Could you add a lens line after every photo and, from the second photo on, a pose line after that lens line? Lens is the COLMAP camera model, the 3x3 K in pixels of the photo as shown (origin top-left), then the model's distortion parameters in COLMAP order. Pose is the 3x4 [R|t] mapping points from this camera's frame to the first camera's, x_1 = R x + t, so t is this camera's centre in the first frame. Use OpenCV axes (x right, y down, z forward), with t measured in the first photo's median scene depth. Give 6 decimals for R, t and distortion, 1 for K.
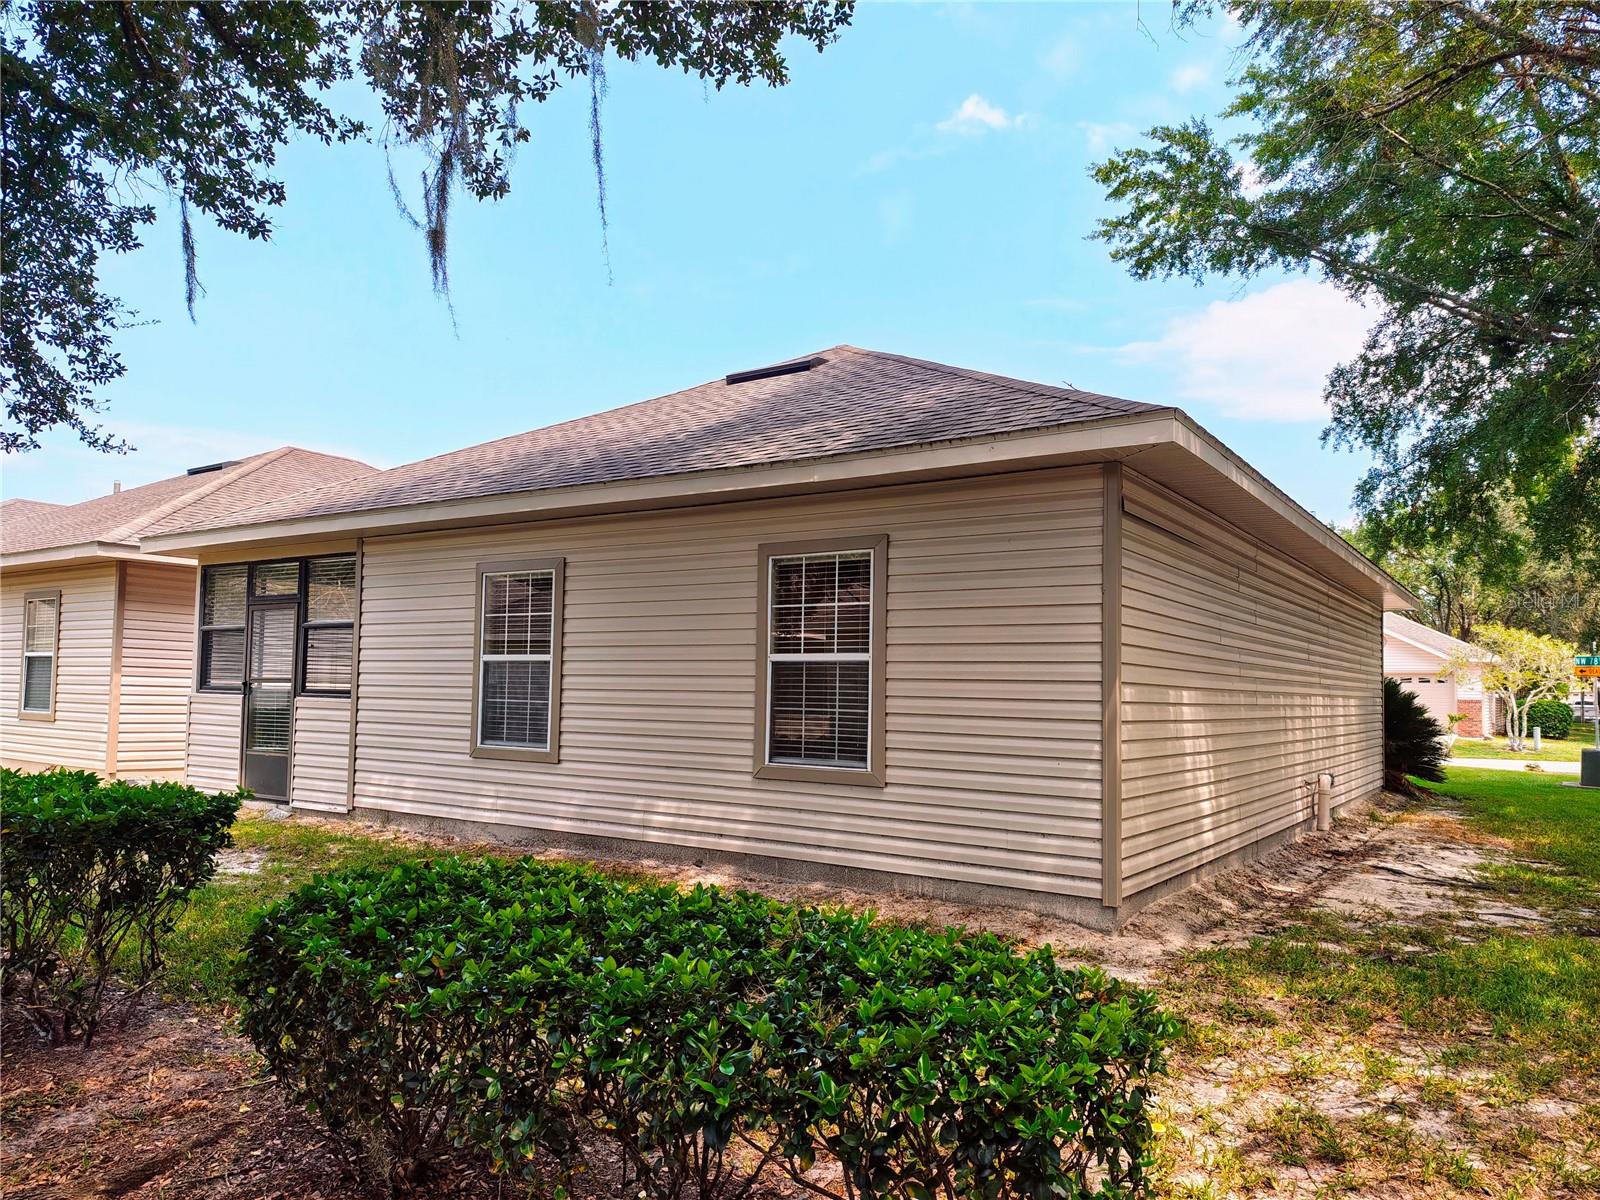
lens RADIAL K [[1126.0, 0, 758.4], [0, 1126.0, 609.4], [0, 0, 1]] dist [0.031779, -0.090355]
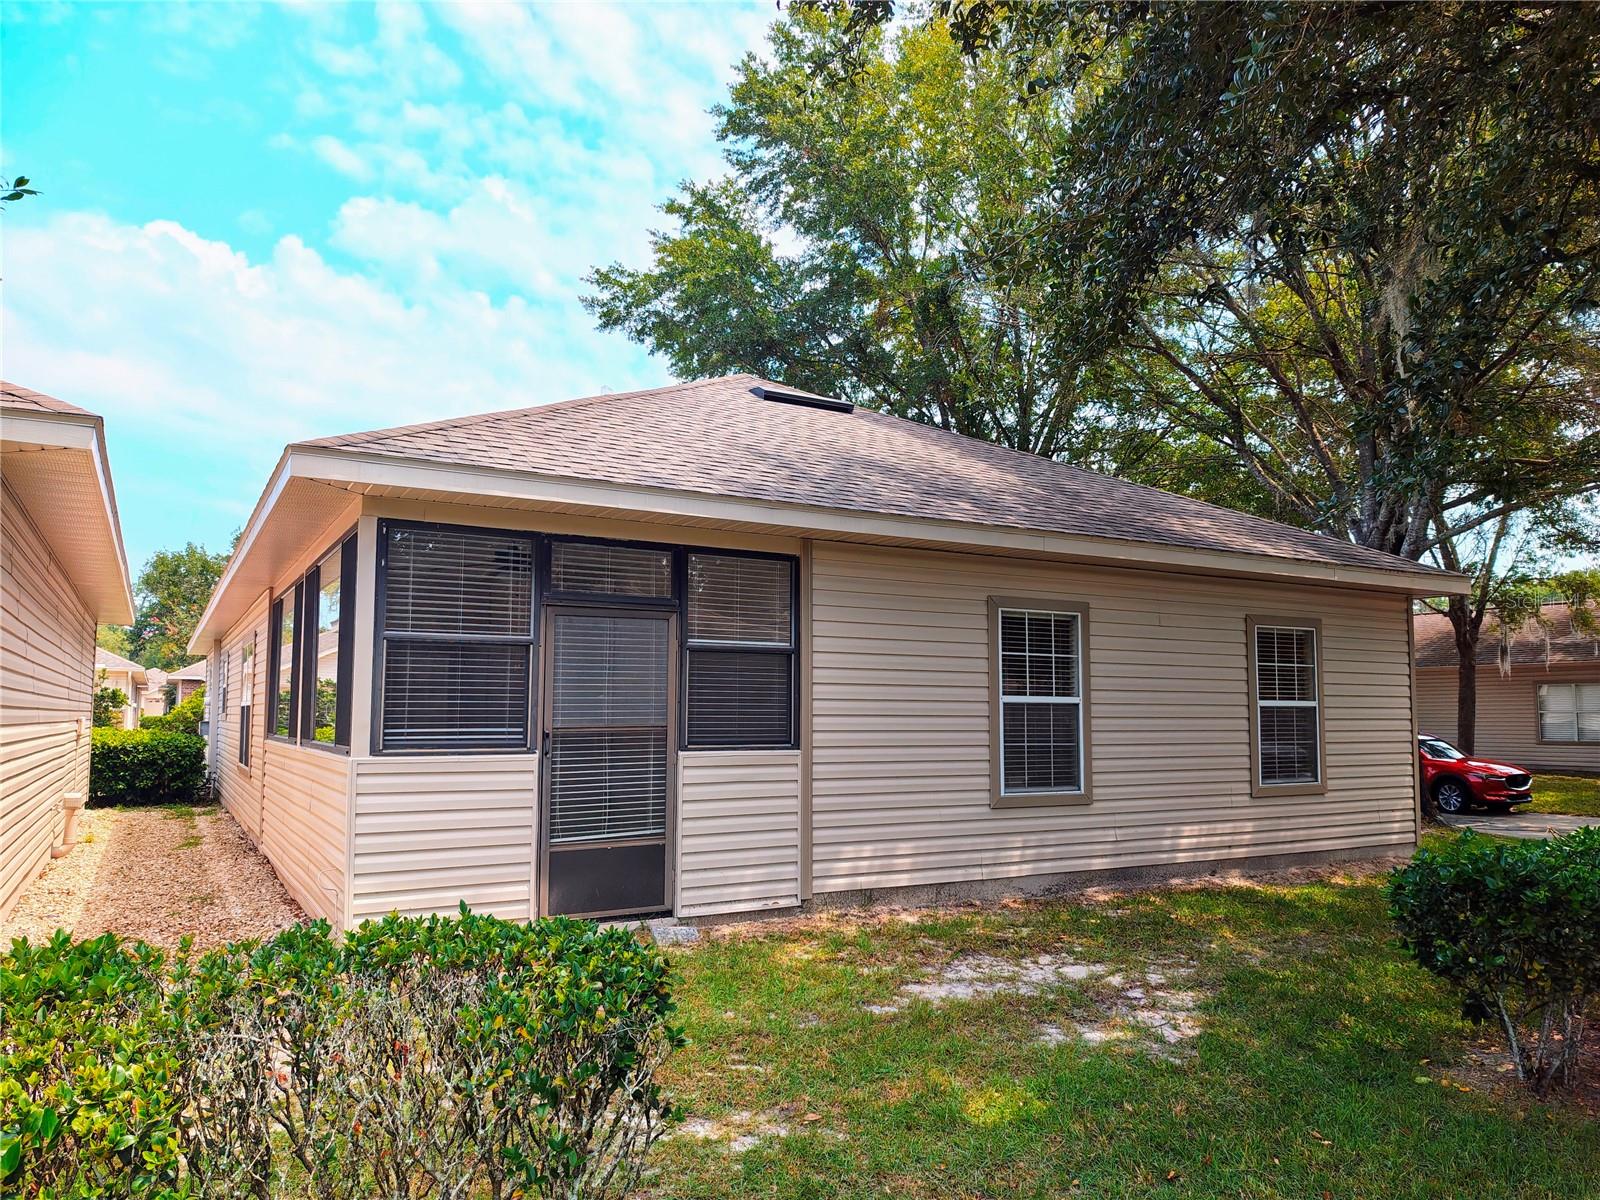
lens RADIAL K [[1107.5, 0, 681.0], [0, 1107.5, 602.2], [0, 0, 1]] dist [0.063487, -0.087891]
pose [[0.452199, 0.080444, 0.888282, -1.212391], [-0.050618, 0.996634, -0.064489, 0.036494], [-0.890480, -0.015801, 0.454749, 0.837617]]
